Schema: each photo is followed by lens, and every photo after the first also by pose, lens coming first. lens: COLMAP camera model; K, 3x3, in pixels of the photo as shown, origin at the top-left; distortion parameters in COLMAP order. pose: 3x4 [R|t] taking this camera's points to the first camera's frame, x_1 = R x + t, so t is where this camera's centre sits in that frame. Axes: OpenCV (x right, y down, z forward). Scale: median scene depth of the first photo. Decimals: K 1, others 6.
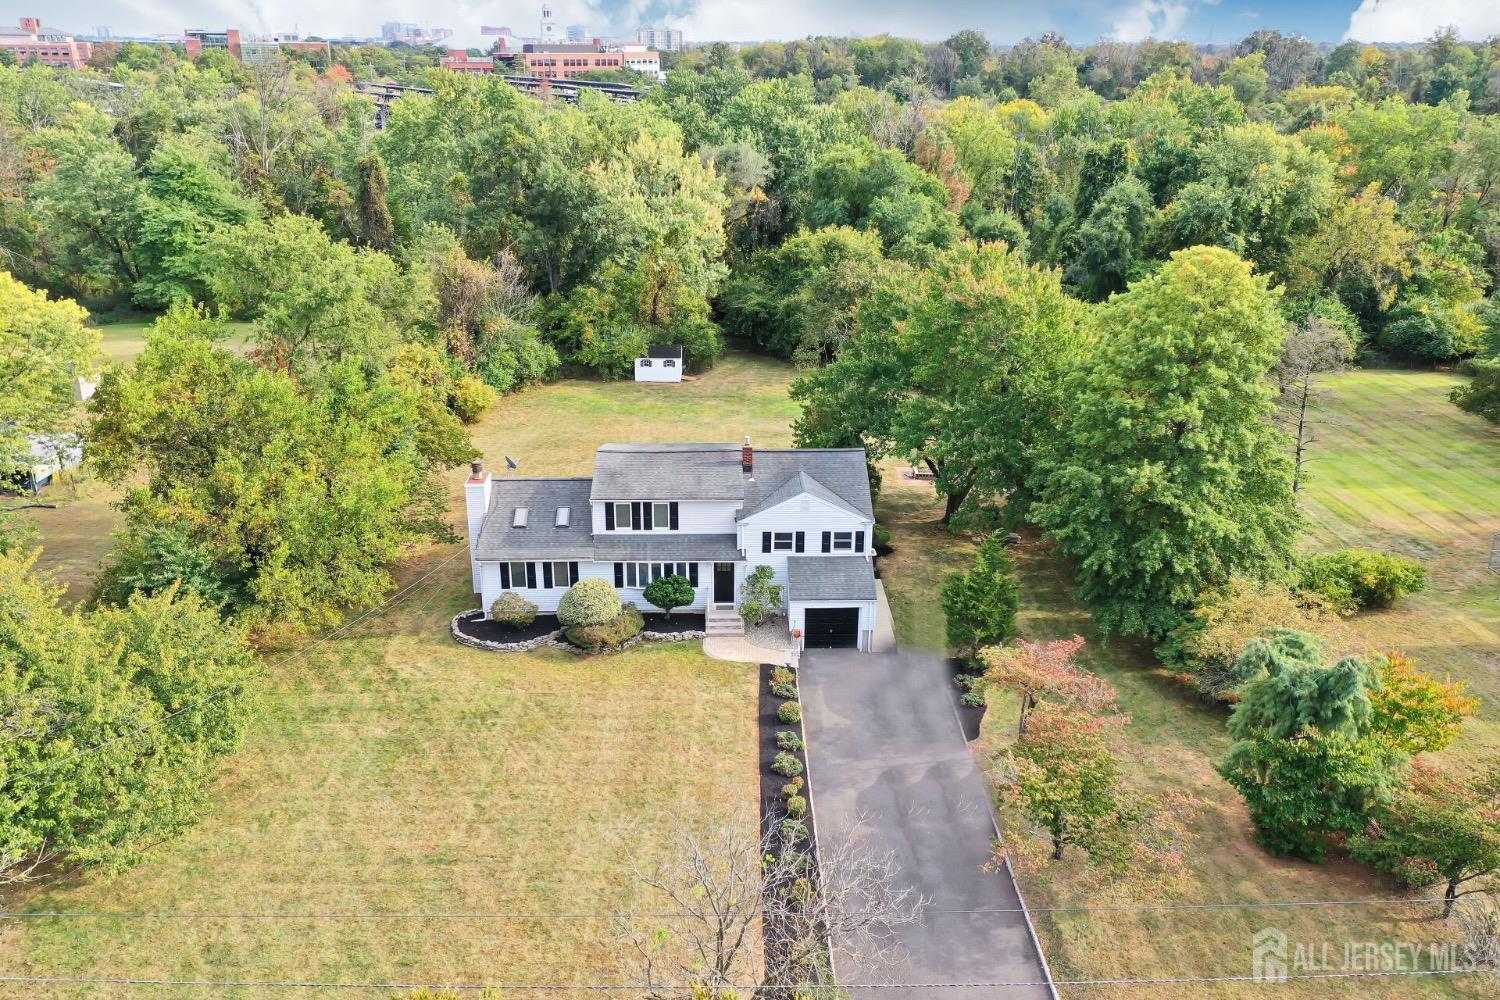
lens RADIAL K [[1192.3, 0, 754.8], [0, 1192.3, 505.4], [0, 0, 1]] dist [0.019737, -0.000960]
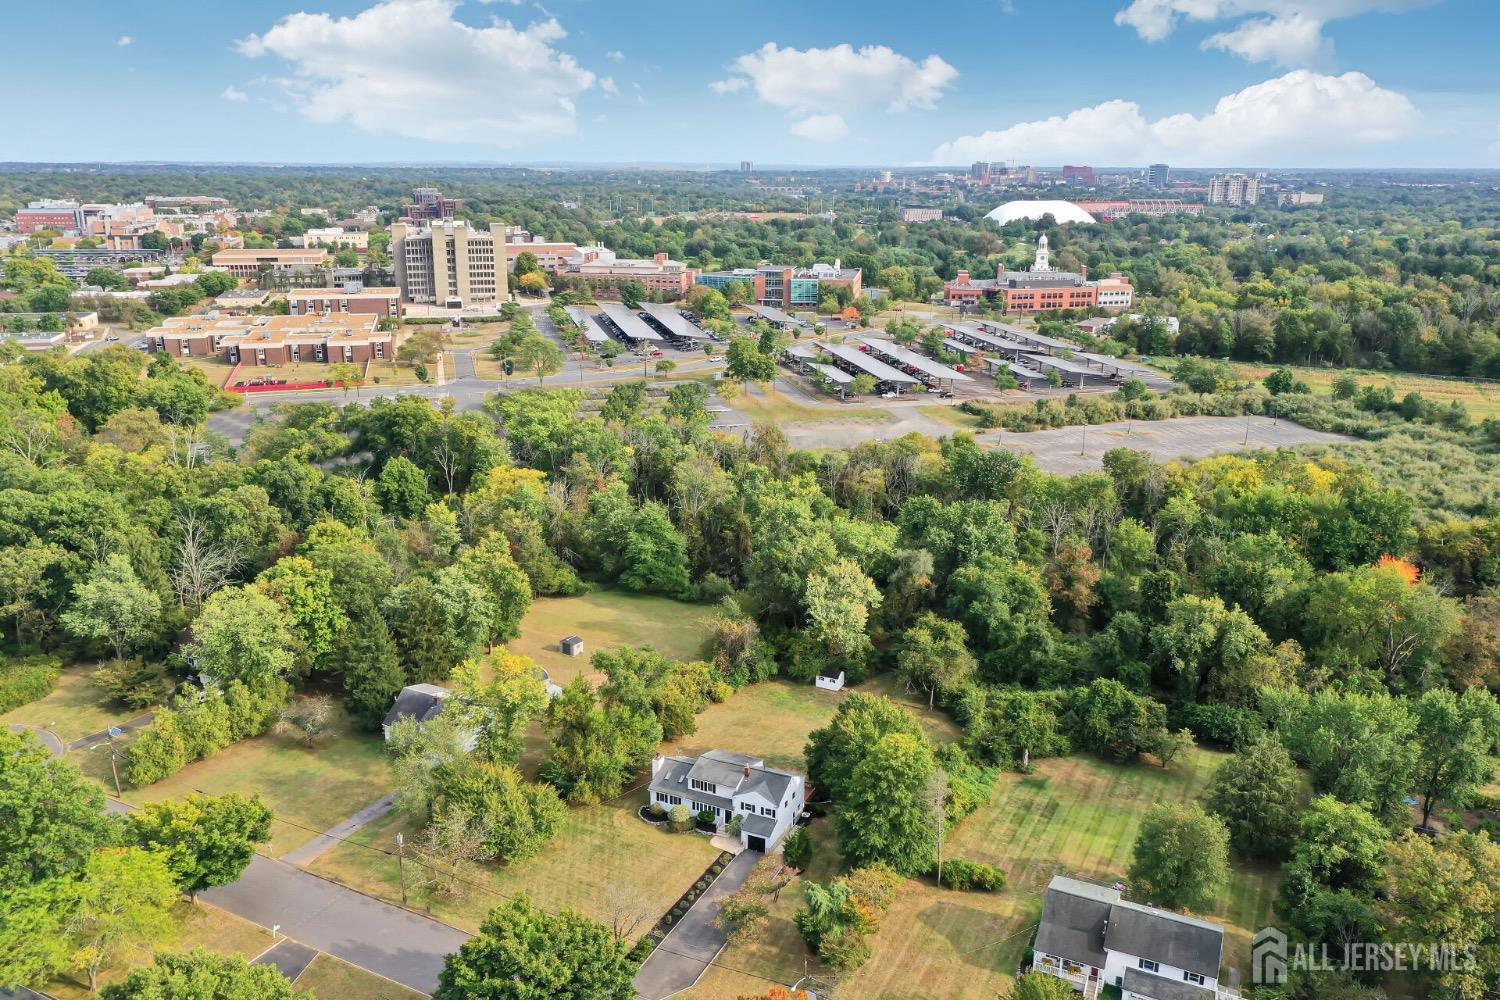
lens RADIAL K [[1192.3, 0, 754.8], [0, 1192.3, 505.4], [0, 0, 1]] dist [0.019737, -0.000960]
pose [[0.895510, 0.122467, -0.427860, 1.107713], [-0.161917, 0.985162, -0.056909, -0.489900], [0.414542, 0.120240, 0.902052, -1.512064]]
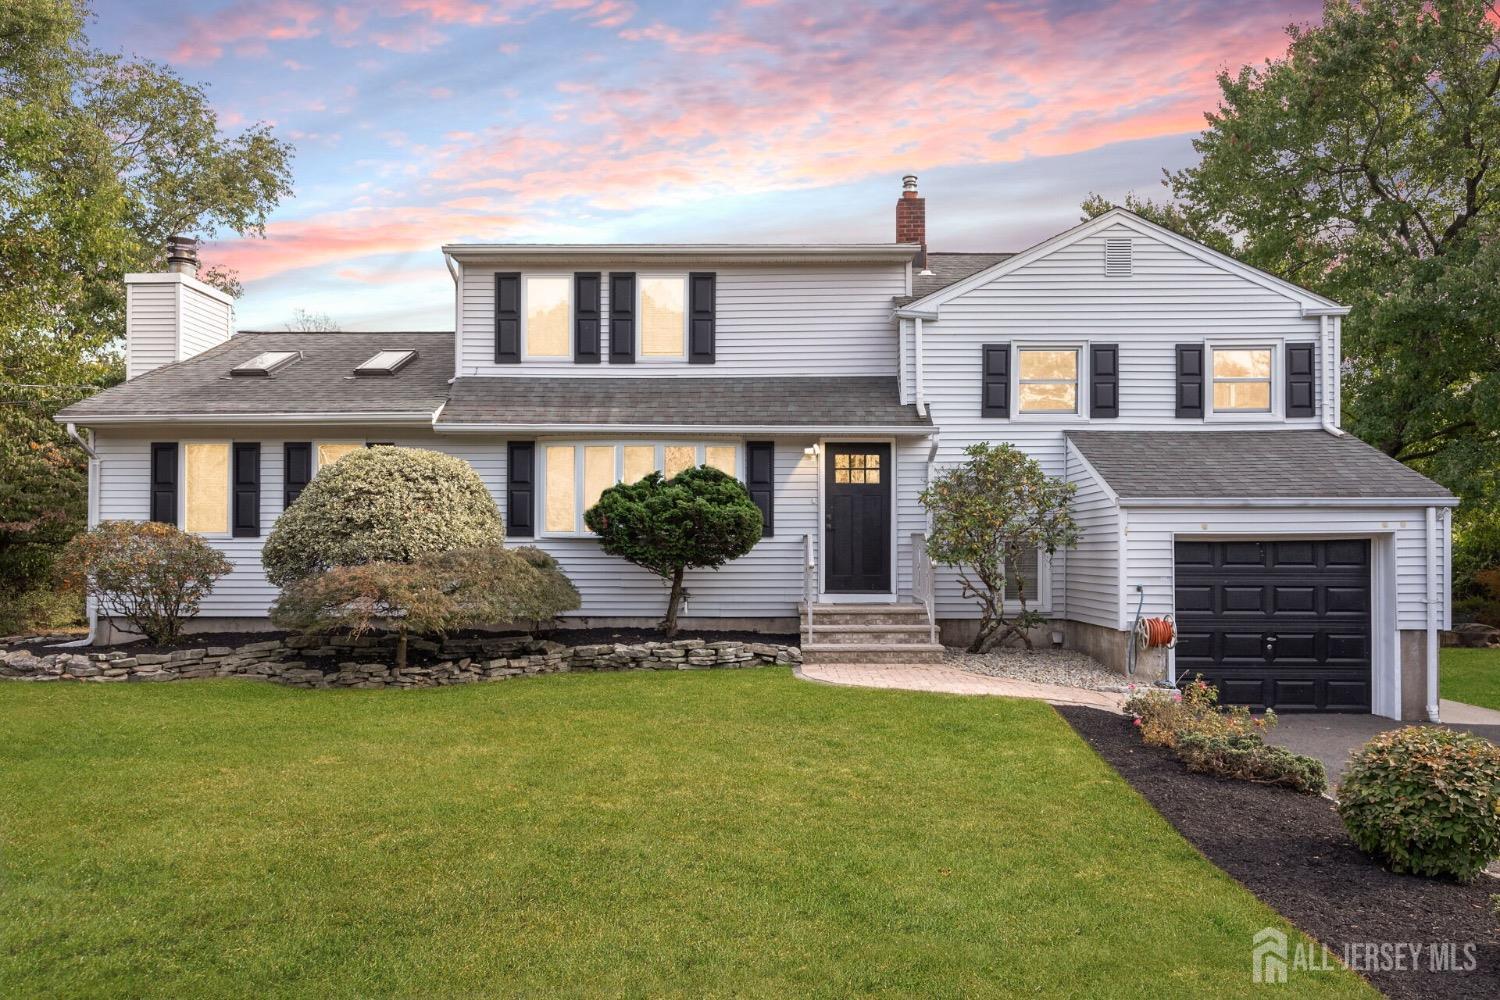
lens RADIAL K [[1011.7, 0, 755.4], [0, 1011.7, 541.3], [0, 0, 1]] dist [0.003369, -0.003606]
pose [[0.998856, -0.004274, -0.047635, -0.040194], [-0.013936, 0.926764, -0.375386, 0.168675], [0.045751, 0.375620, 0.925644, 0.764275]]
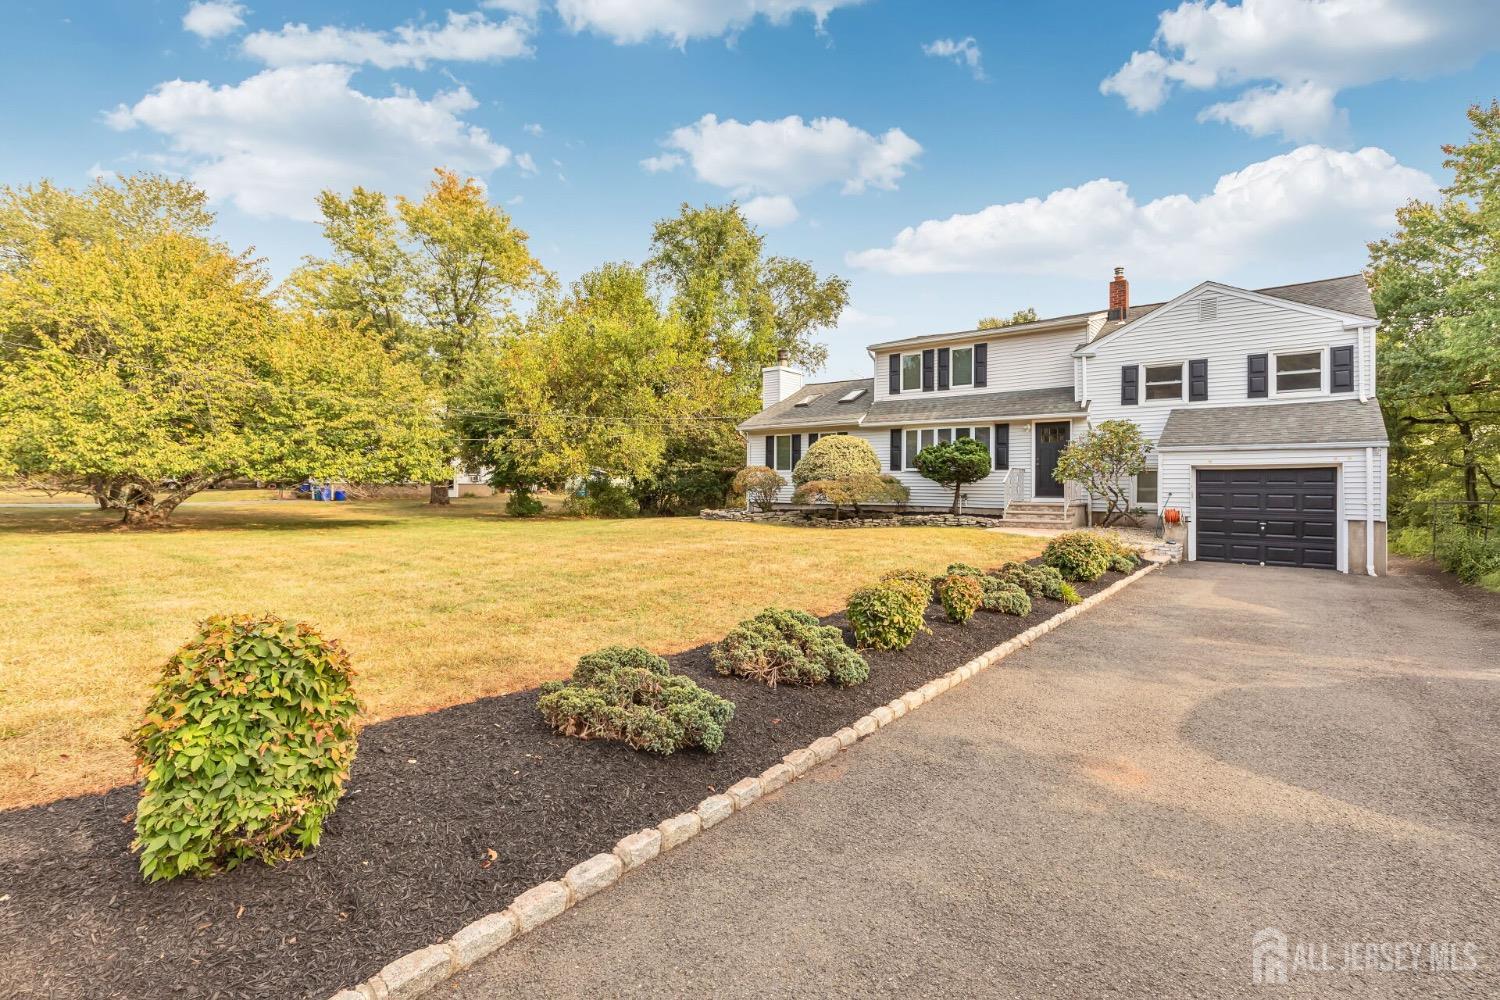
lens RADIAL K [[677.5, 0, 749.2], [0, 677.5, 485.7], [0, 0, 1]] dist [0.002345, -0.000699]
pose [[0.766238, 0.001213, -0.642556, 0.080069], [-0.237069, 0.929983, -0.280945, 0.212866], [0.597225, 0.367601, 0.712876, 0.666279]]
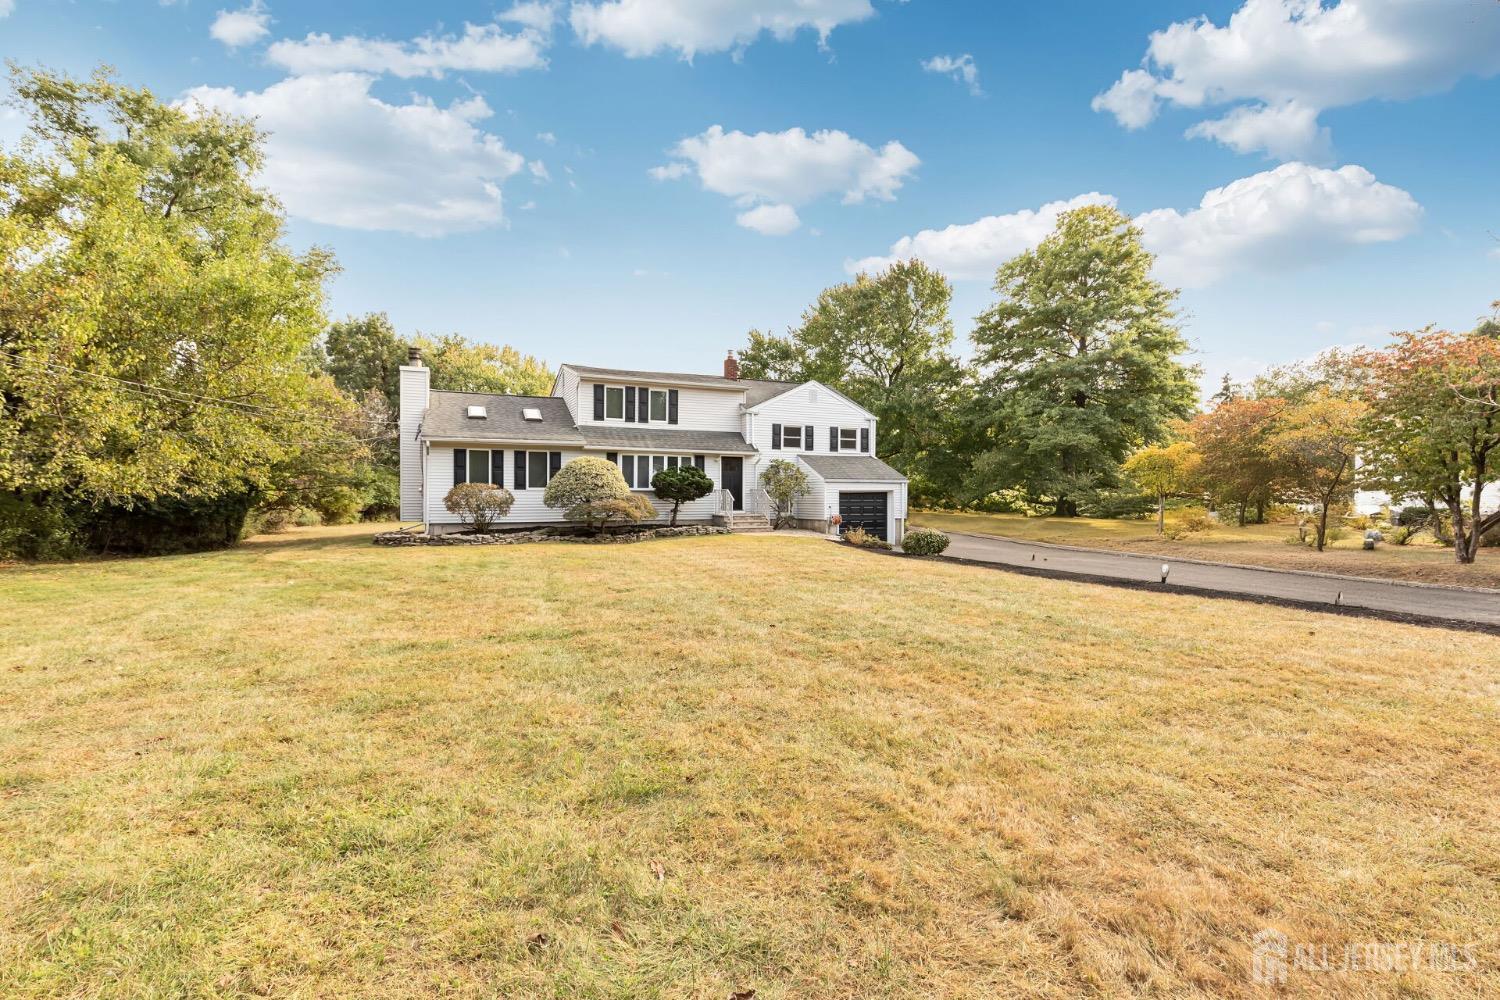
lens RADIAL K [[692.5, 0, 767.6], [0, 692.5, 510.7], [0, 0, 1]] dist [0.001525, 0.000050]
pose [[0.917158, -0.011991, 0.398343, -0.204580], [0.148688, 0.937669, -0.314117, 0.245472], [-0.369747, 0.347323, 0.861773, 0.567608]]
